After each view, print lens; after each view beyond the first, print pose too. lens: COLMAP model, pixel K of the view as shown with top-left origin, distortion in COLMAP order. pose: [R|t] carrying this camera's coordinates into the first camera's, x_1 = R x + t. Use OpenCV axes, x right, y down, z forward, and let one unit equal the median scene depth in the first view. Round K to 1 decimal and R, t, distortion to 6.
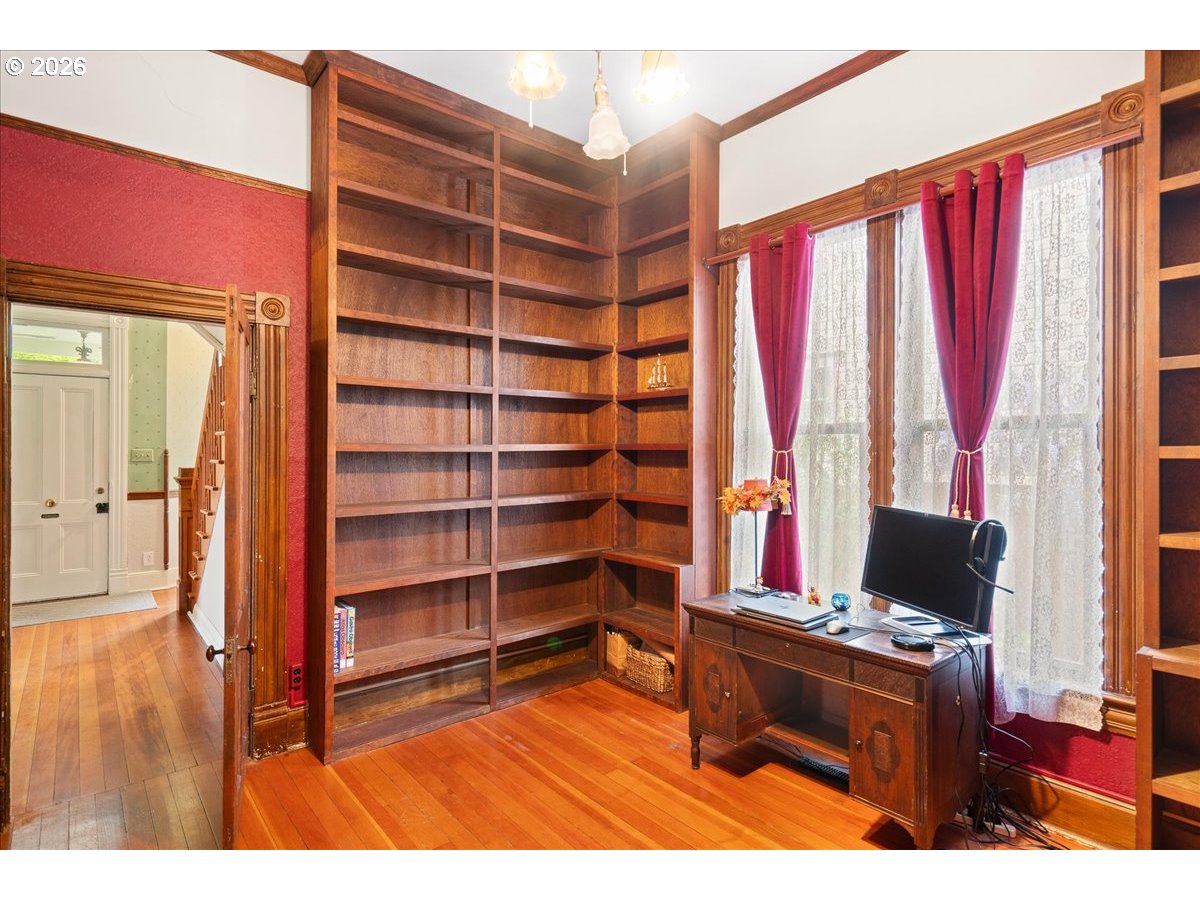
lens RADIAL K [[630.9, 0, 600.0], [0, 630.9, 450.0], [0, 0, 1]] dist [-0.001734, -0.000621]
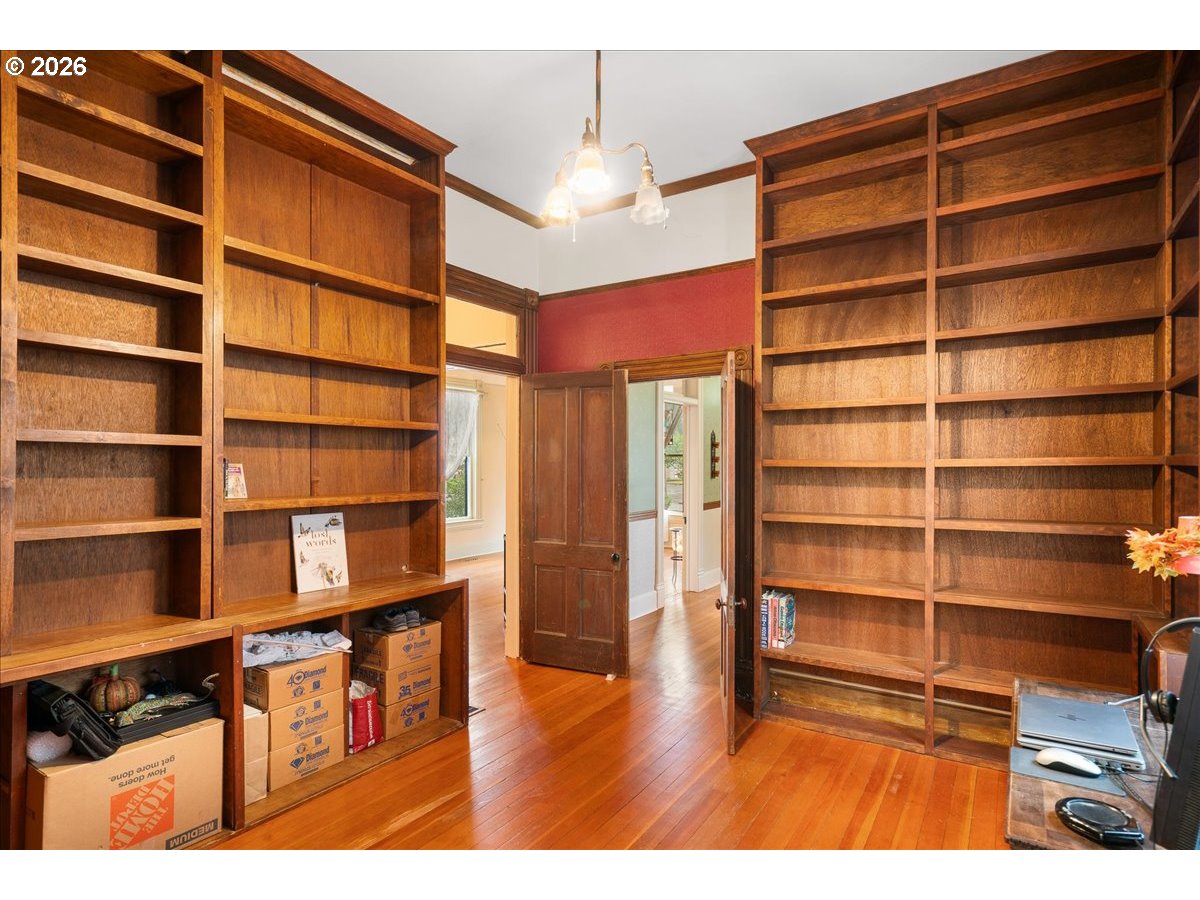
lens RADIAL K [[634.9, 0, 595.8], [0, 634.9, 470.4], [0, 0, 1]] dist [-0.004769, -0.000390]
pose [[0.286717, 0.005858, -0.957997, 0.592610], [-0.004145, 0.999980, 0.004874, 0.005450], [0.958006, 0.002573, 0.286735, 0.299555]]
